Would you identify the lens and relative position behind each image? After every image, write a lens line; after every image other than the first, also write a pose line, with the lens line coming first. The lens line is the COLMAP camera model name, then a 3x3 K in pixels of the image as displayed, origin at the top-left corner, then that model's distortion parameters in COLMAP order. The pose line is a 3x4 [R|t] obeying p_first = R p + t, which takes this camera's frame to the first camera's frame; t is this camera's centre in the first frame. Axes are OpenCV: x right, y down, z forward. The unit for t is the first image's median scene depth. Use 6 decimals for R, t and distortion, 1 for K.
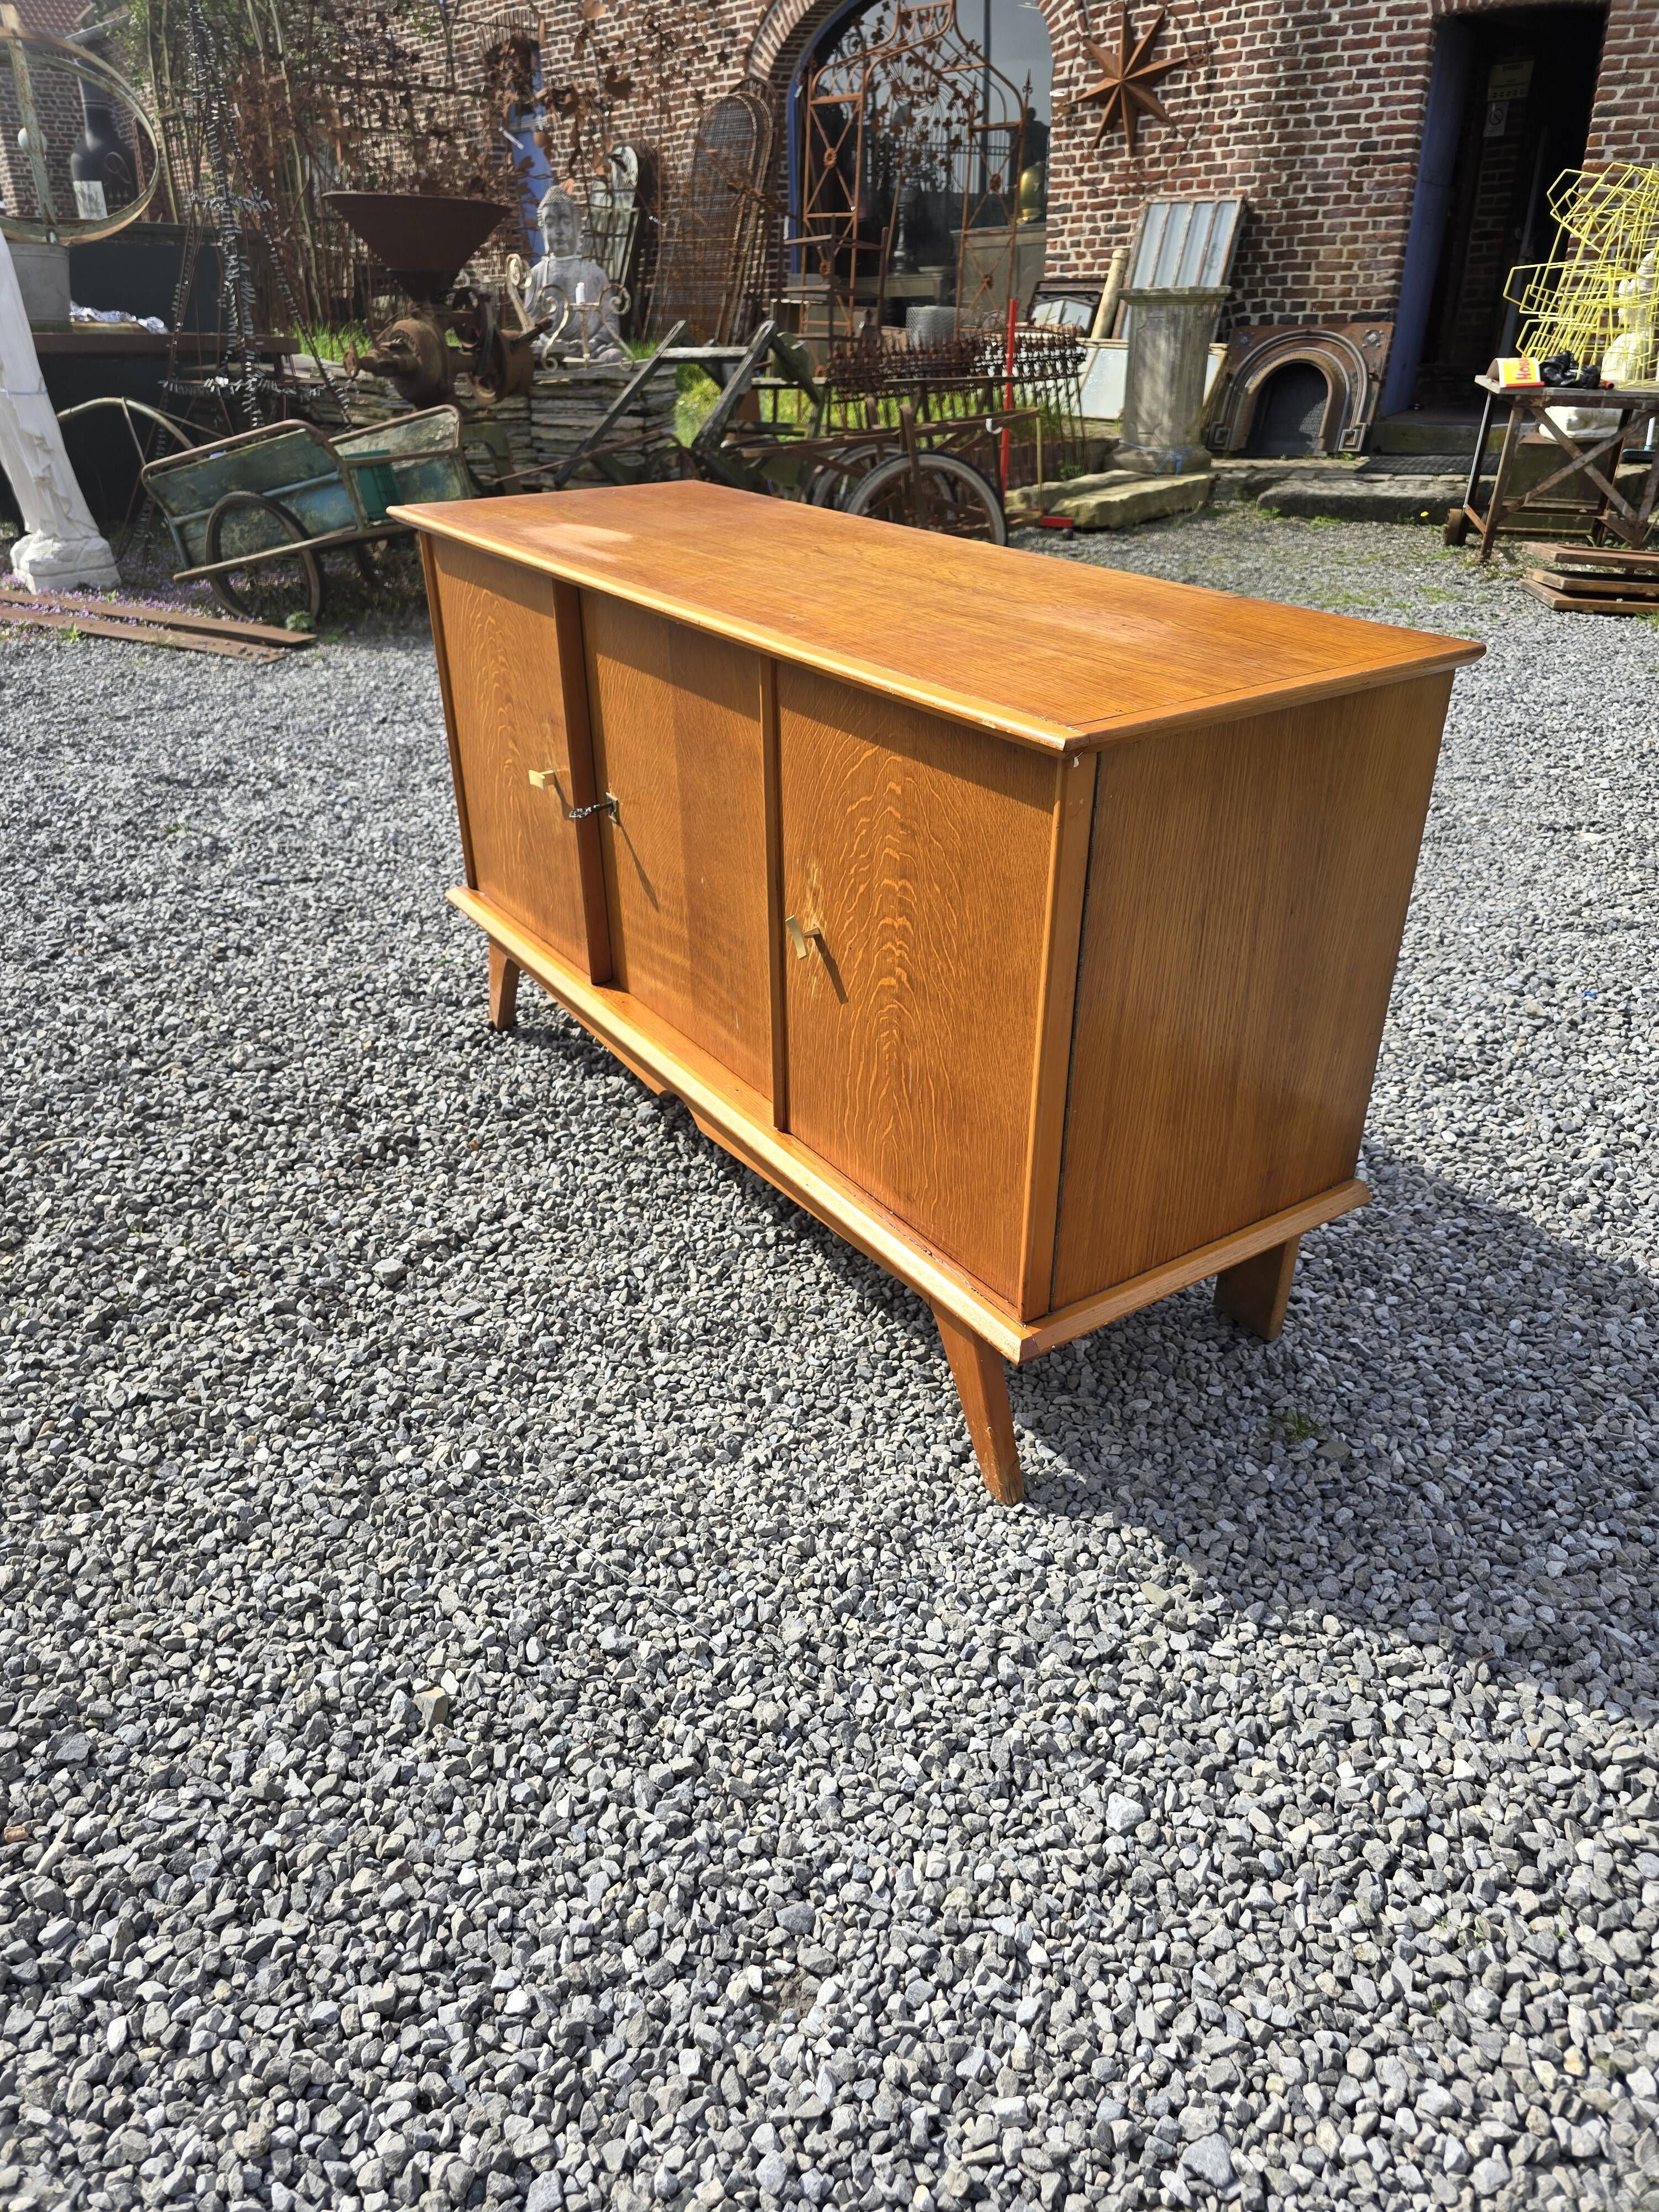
lens RADIAL K [[1472.7, 0, 822.1], [0, 1472.7, 1111.9], [0, 0, 1]] dist [0.059218, -0.053982]
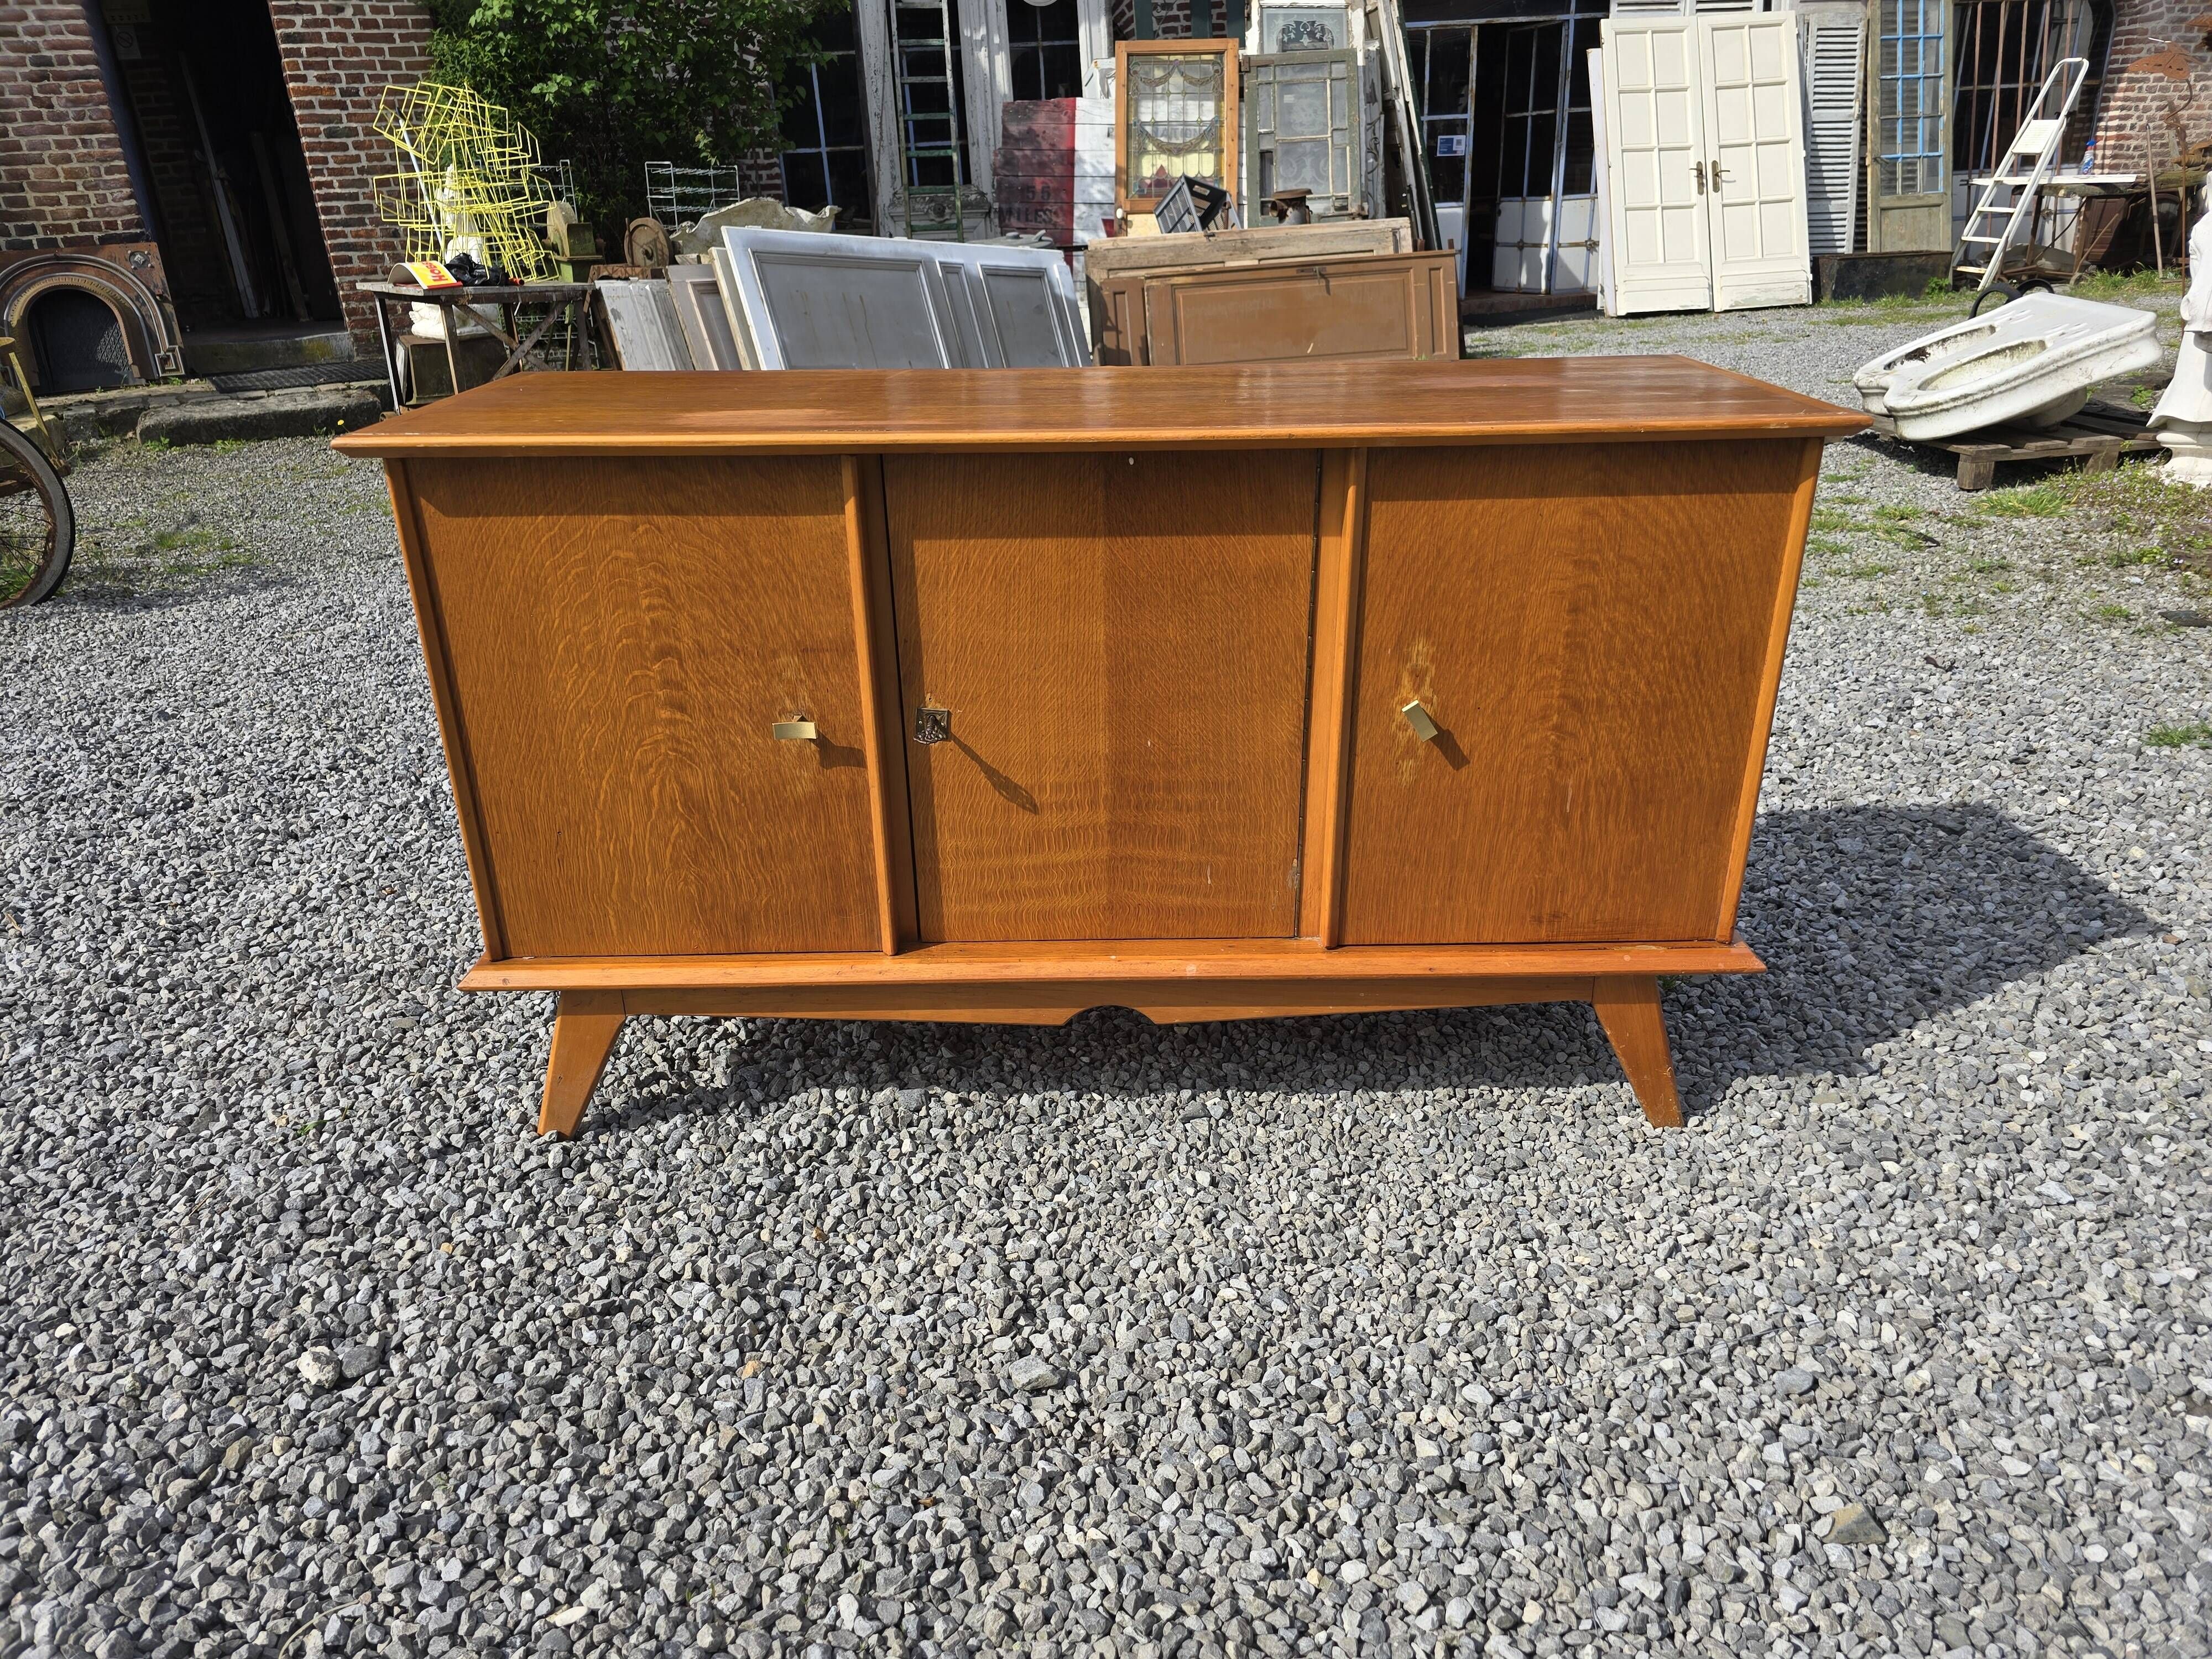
lens RADIAL K [[1472.7, 0, 1111.6], [0, 1472.7, 846.3], [0, 0, 1]] dist [0.059218, -0.053982]
pose [[0.554808, -0.347180, 0.756078, -0.825108], [0.424504, 0.899704, 0.101631, -0.209124], [-0.715531, 0.264572, 0.646542, 0.475378]]
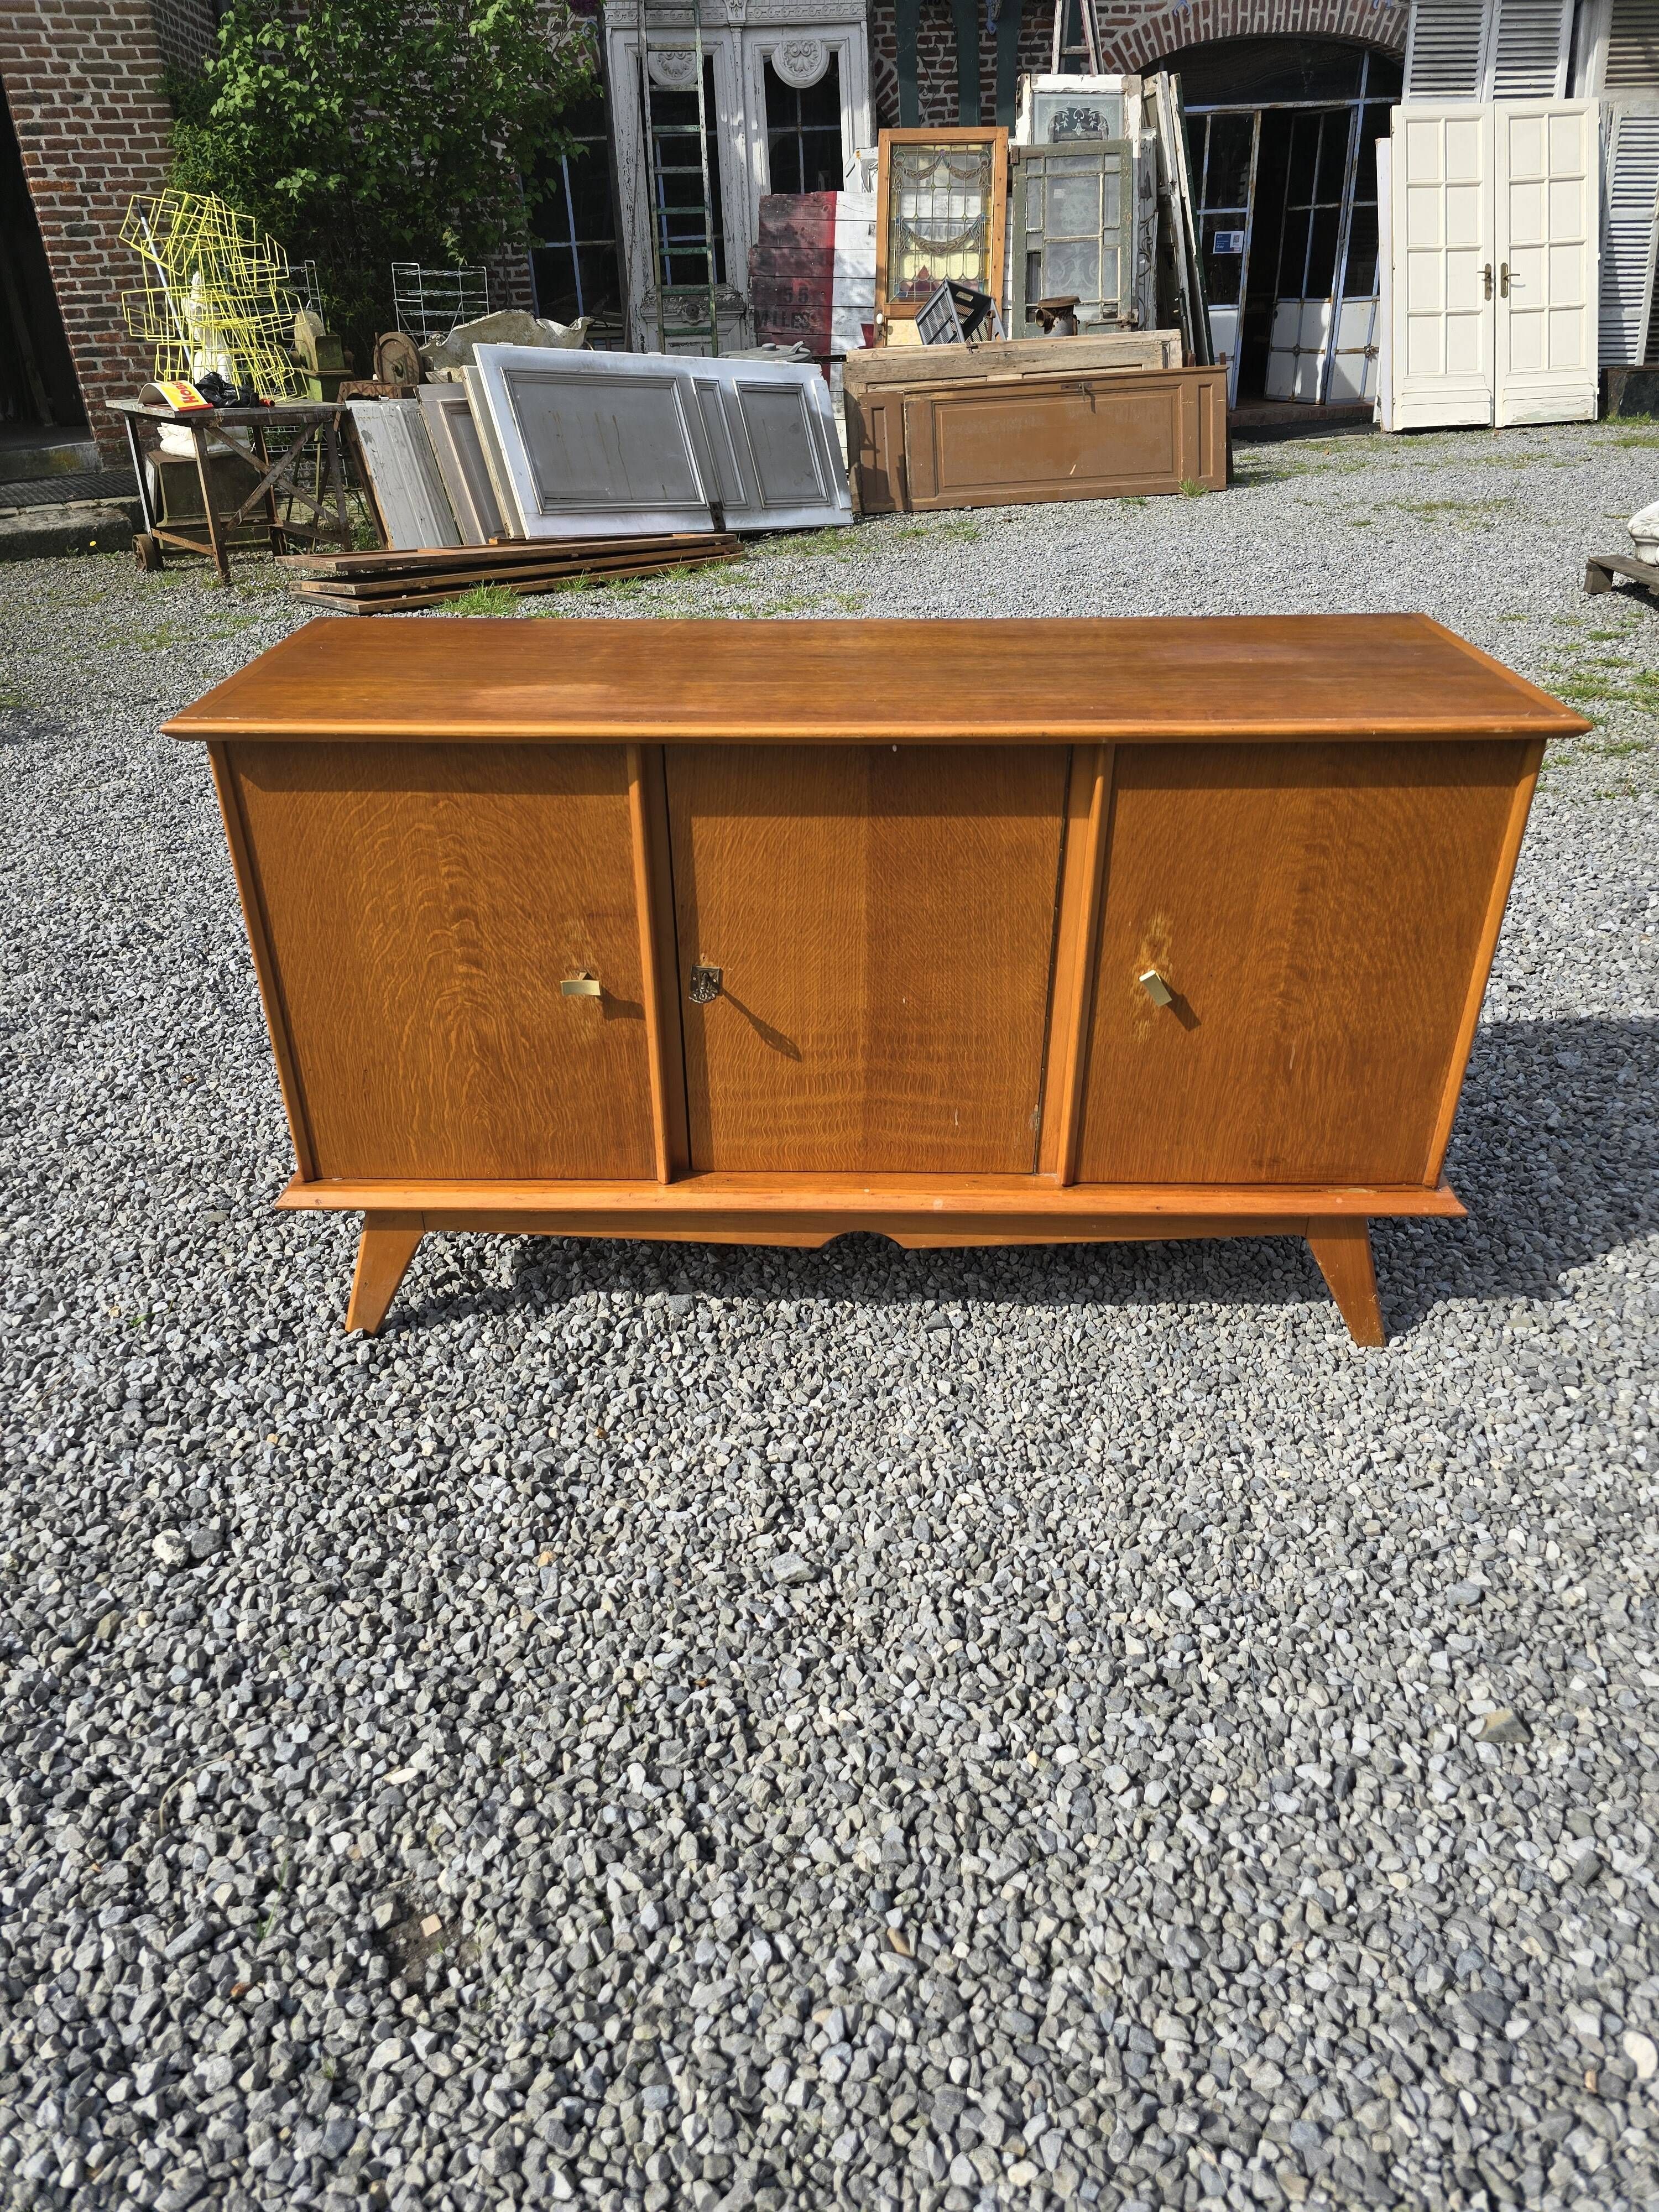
lens RADIAL K [[1472.7, 0, 828.3], [0, 1472.7, 1098.4], [0, 0, 1]] dist [0.059218, -0.053982]
pose [[0.575189, -0.405755, 0.710296, -0.859817], [0.411283, 0.894027, 0.177659, -0.303677], [-0.707109, 0.189945, 0.681115, 0.405464]]
